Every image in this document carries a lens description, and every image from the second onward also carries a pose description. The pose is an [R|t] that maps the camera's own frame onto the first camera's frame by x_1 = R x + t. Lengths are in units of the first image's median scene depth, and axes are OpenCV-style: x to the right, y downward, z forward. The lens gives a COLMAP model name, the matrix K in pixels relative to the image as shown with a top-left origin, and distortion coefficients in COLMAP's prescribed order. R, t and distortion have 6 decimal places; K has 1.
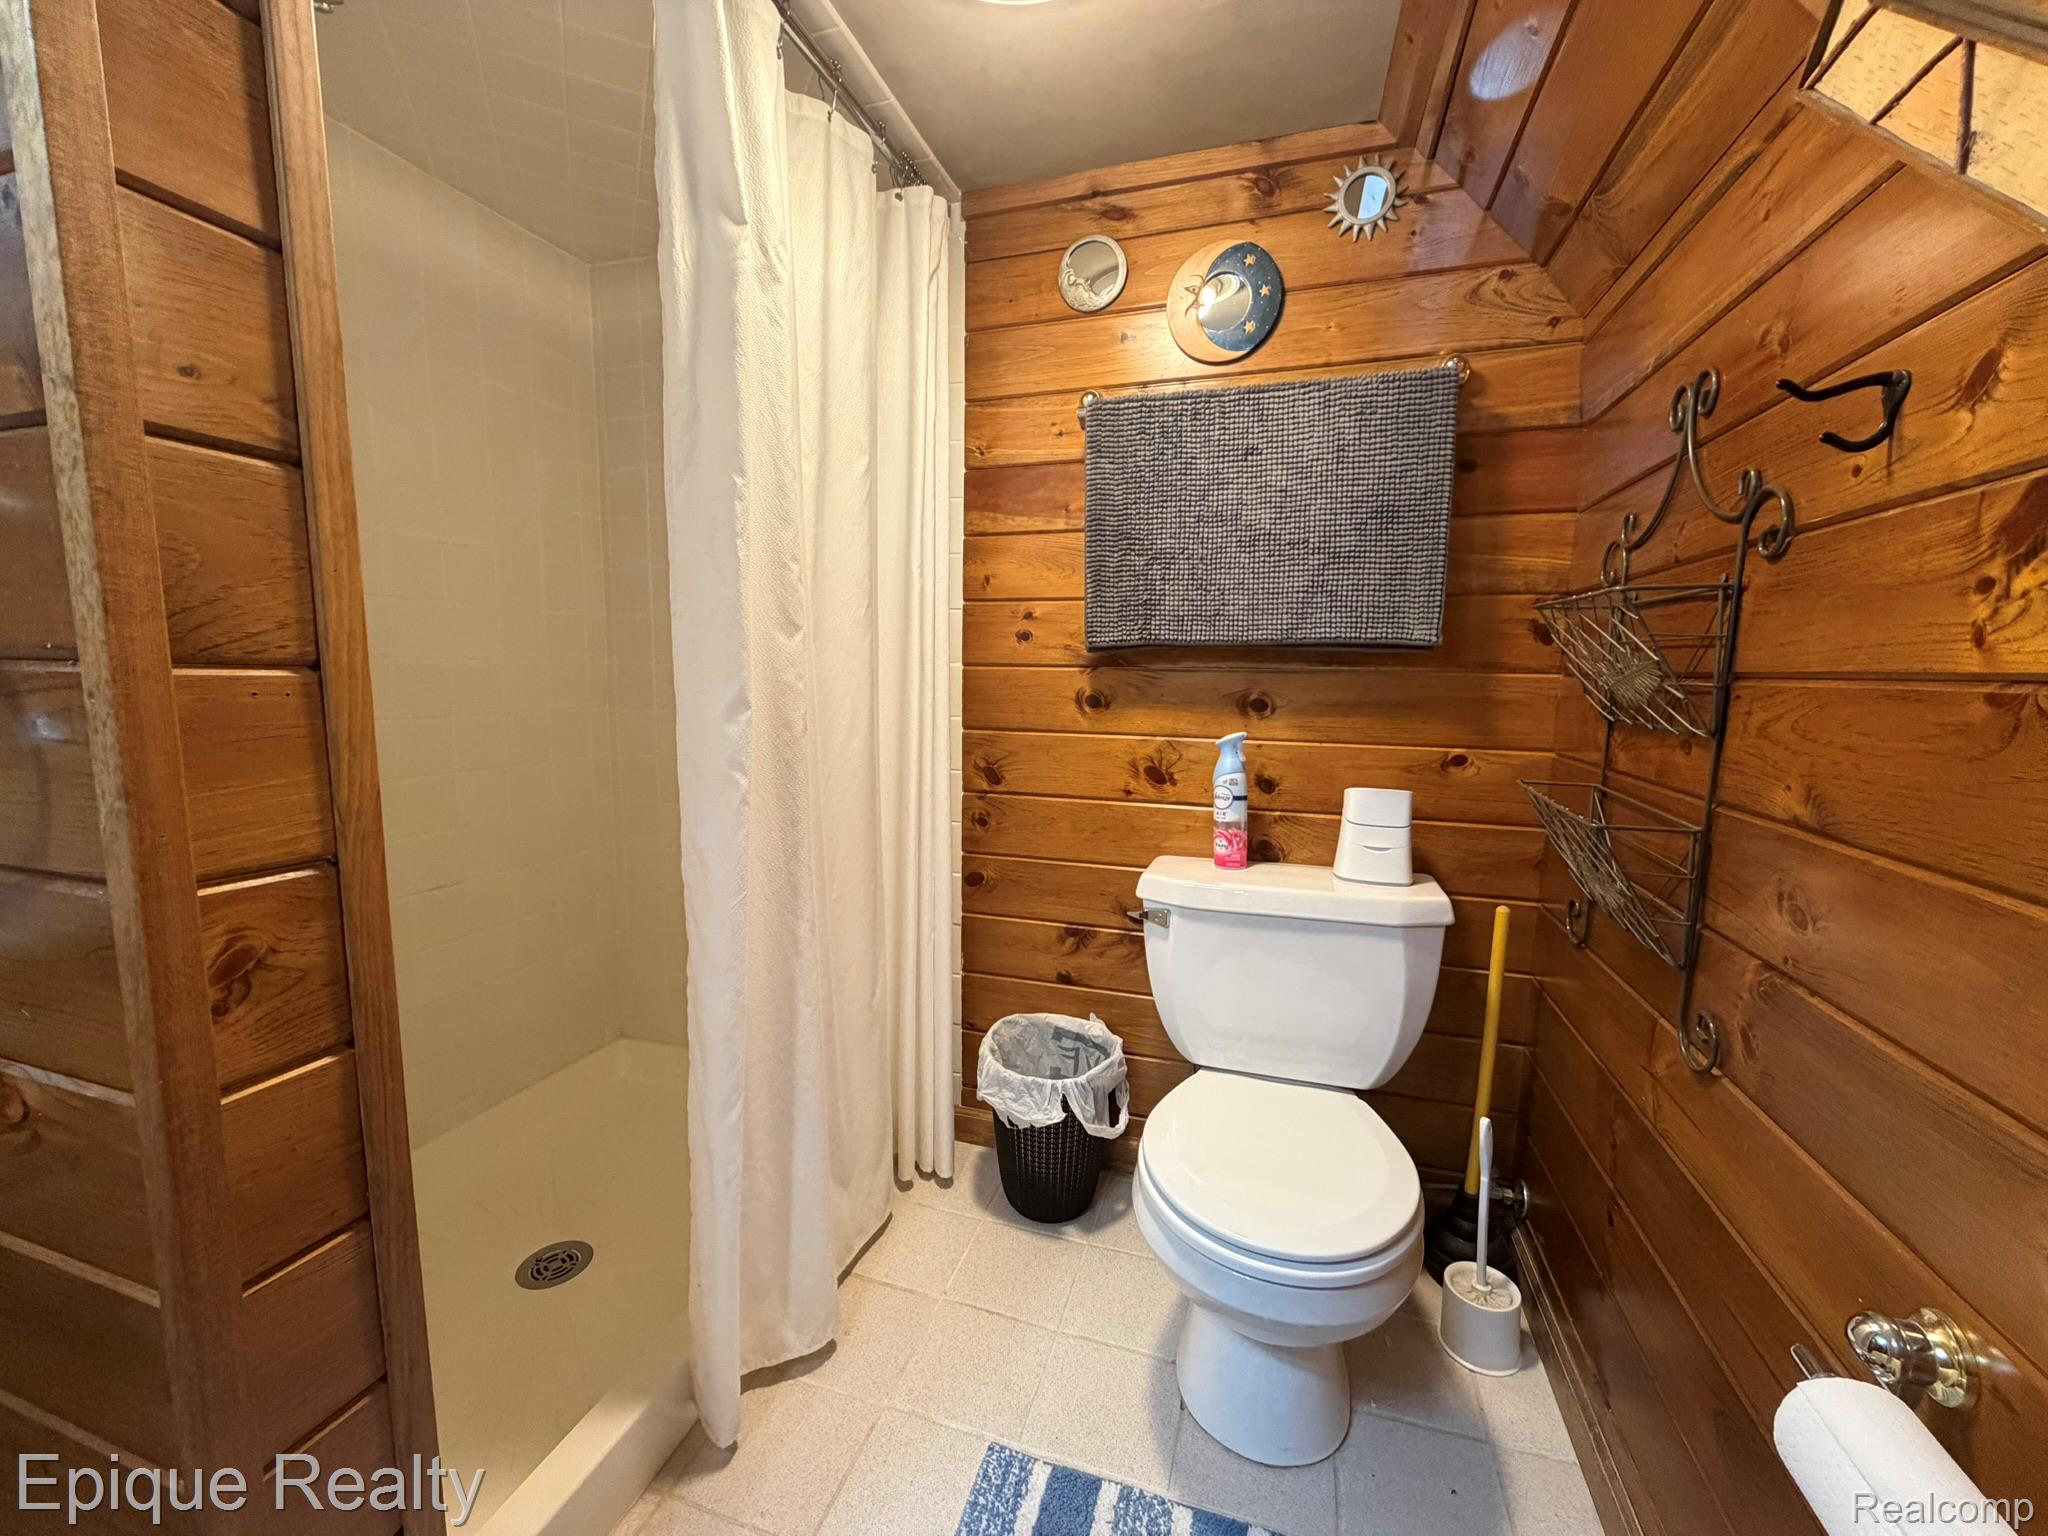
lens RADIAL K [[811.9, 0, 1024.0], [0, 811.9, 768.0], [0, 0, 1]] dist [-0.000424, 0.000055]
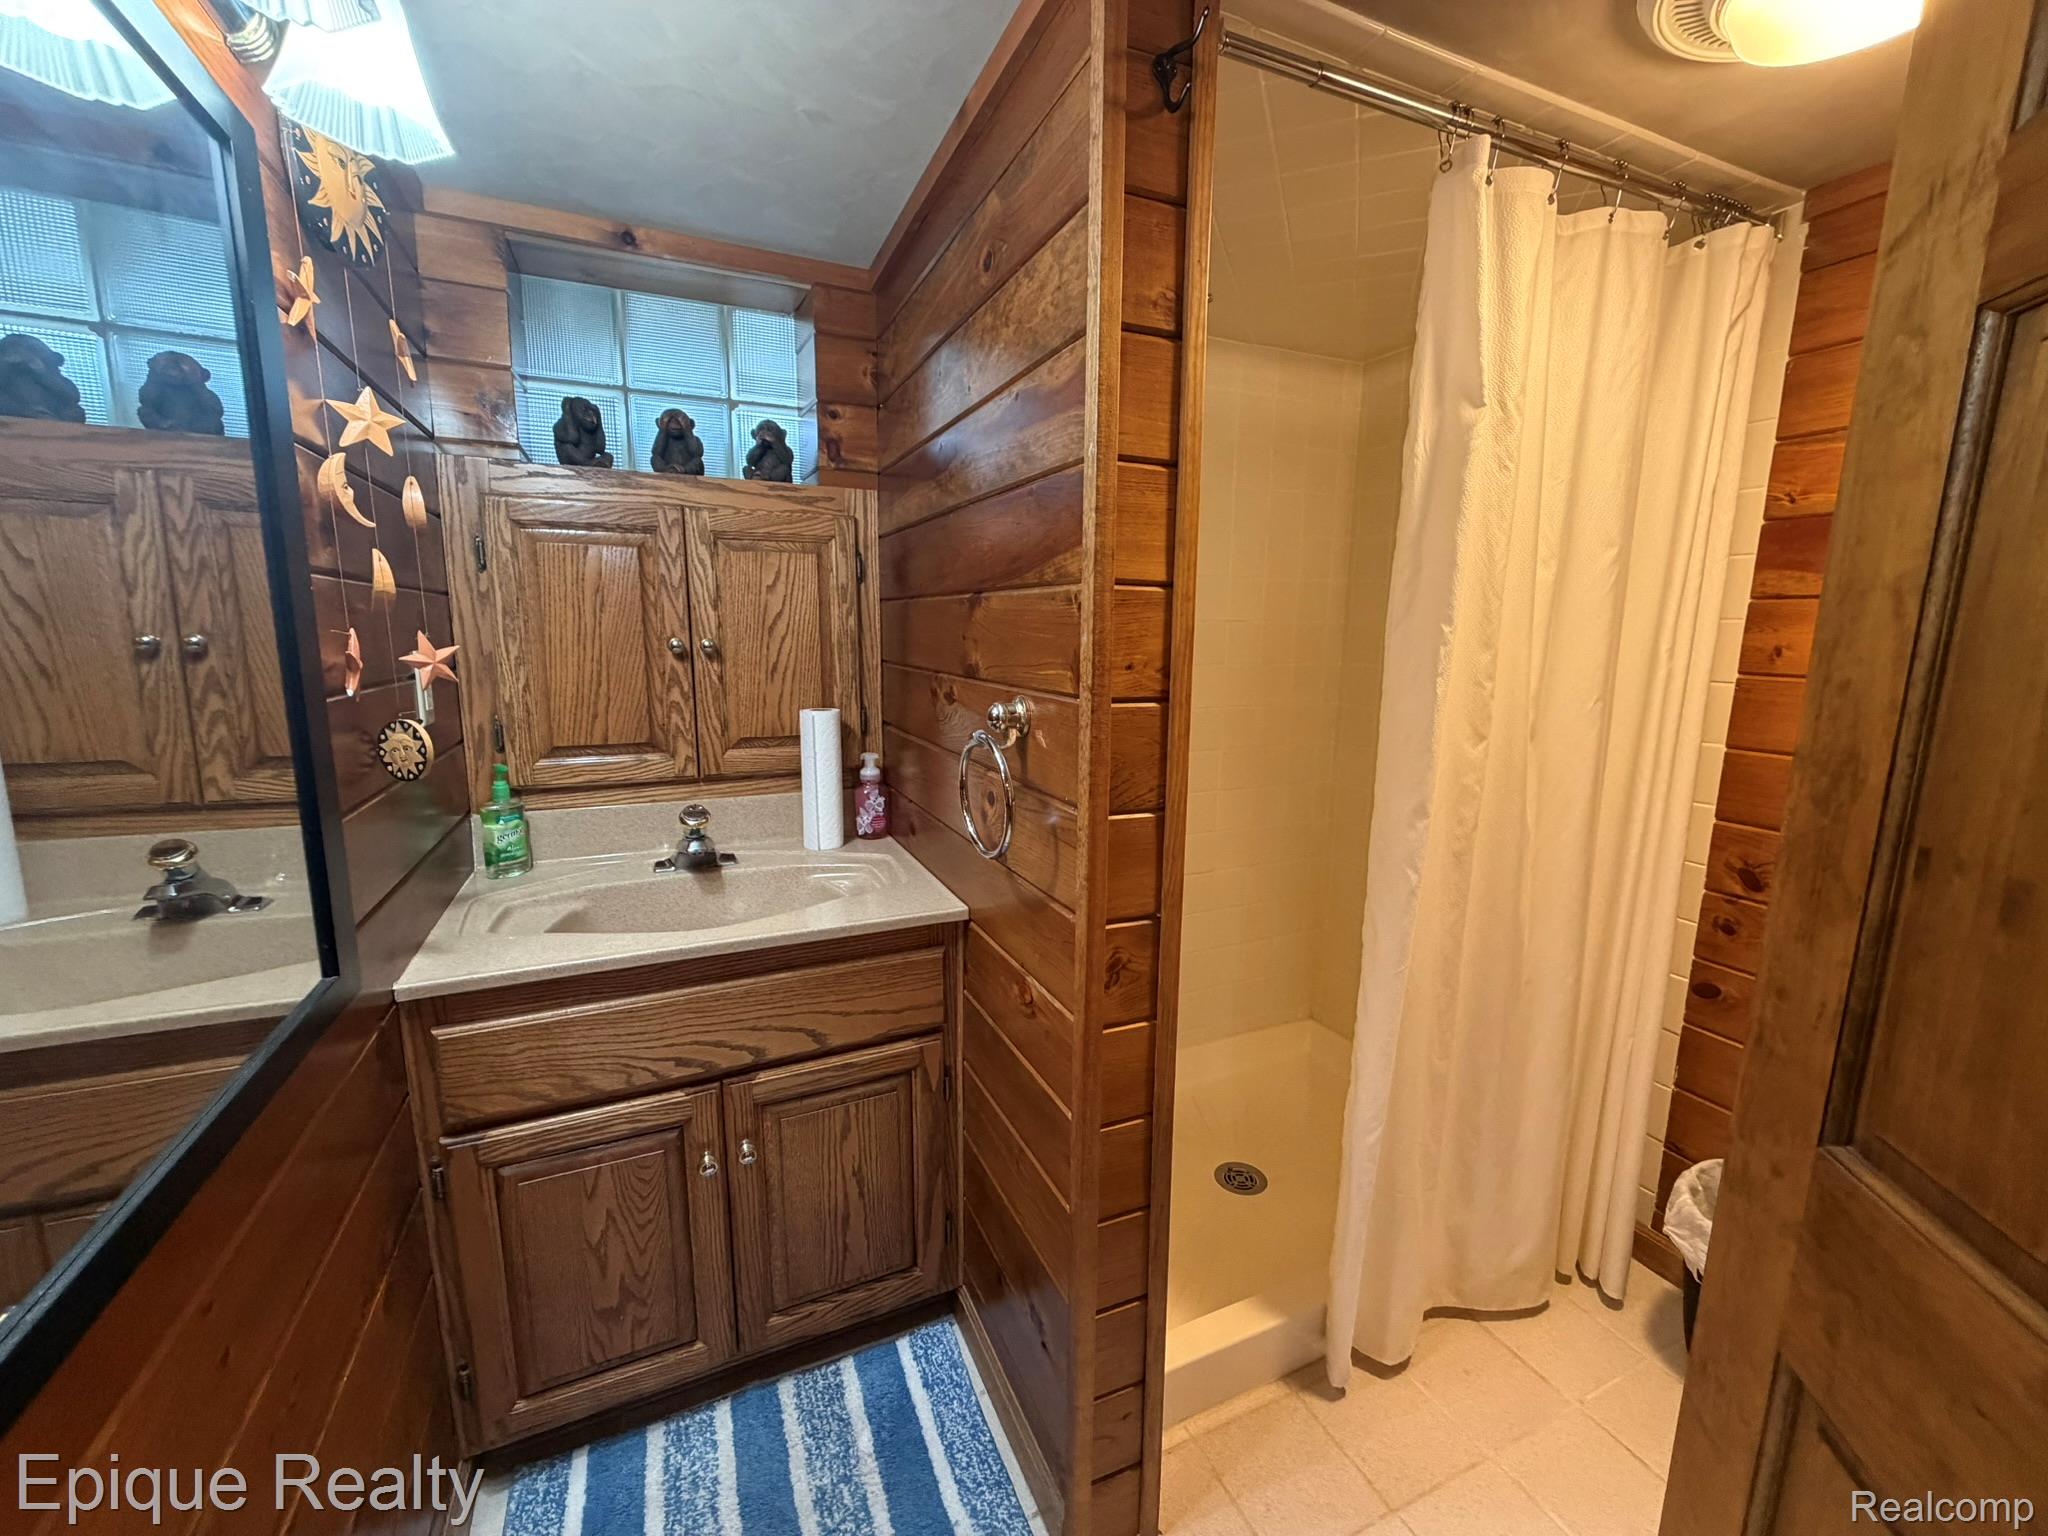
lens RADIAL K [[829.7, 0, 1020.4], [0, 829.7, 787.4], [0, 0, 1]] dist [0.000113, 0.000042]
pose [[0.663093, 0.126409, -0.737787, 0.125635], [-0.088653, 0.991963, 0.090281, -0.148577], [0.743269, 0.005542, 0.668970, -0.217864]]
